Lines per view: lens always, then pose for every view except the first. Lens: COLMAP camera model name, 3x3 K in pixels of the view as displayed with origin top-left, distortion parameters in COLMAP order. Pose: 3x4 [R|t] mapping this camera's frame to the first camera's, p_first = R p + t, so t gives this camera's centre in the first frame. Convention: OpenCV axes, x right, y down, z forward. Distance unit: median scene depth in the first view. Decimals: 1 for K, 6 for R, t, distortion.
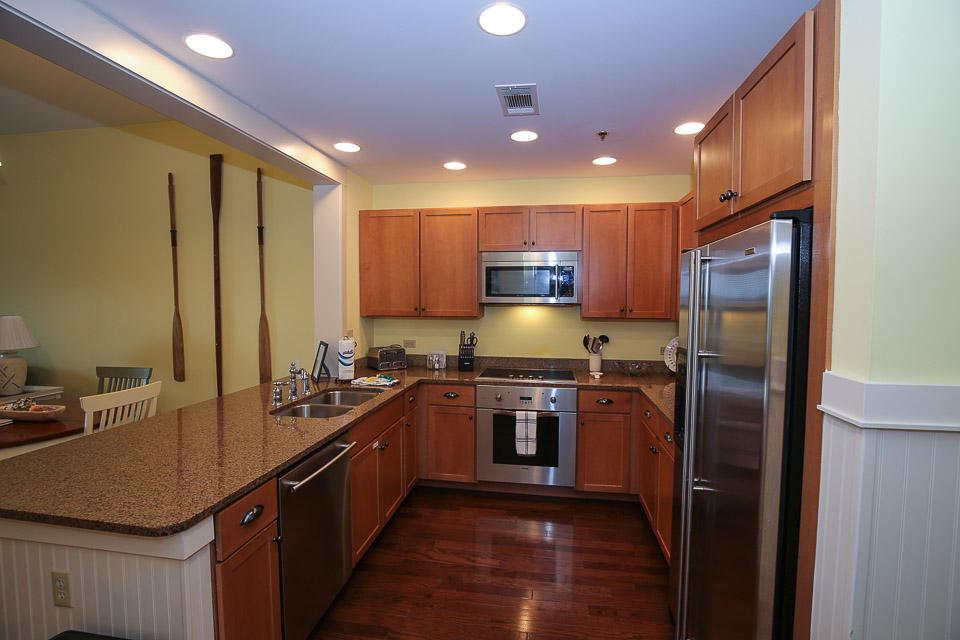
lens RADIAL K [[441.2, 0, 489.8], [0, 441.2, 319.9], [0, 0, 1]] dist [-0.035166, 0.007976]
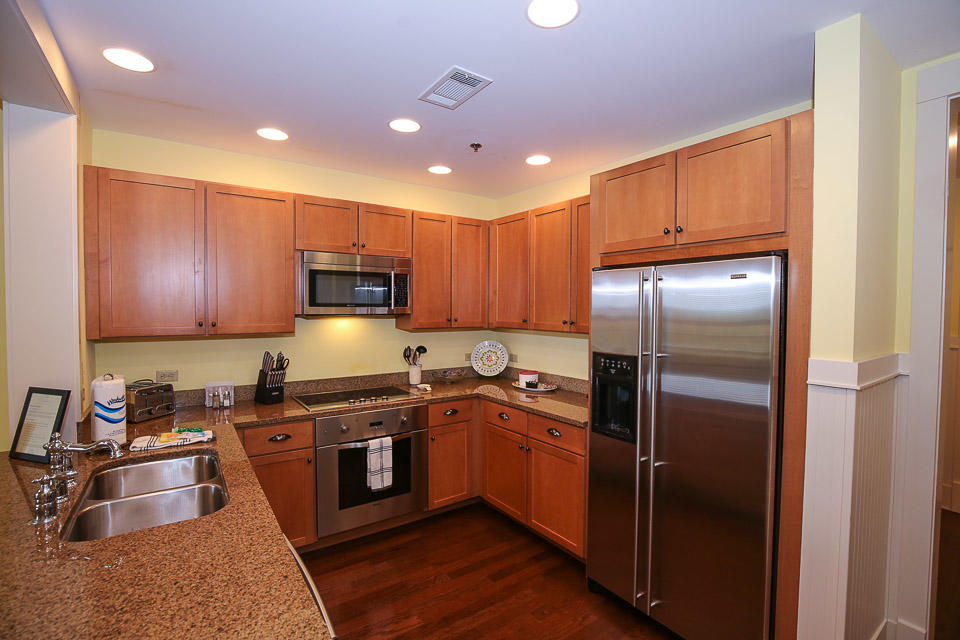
lens RADIAL K [[441.2, 0, 480.0], [0, 441.2, 320.7], [0, 0, 1]] dist [-0.035166, 0.007976]
pose [[0.716546, -0.022674, 0.697172, -0.357032], [0.033982, 0.999420, -0.002422, -0.015272], [-0.696712, 0.025427, 0.716900, 0.222283]]
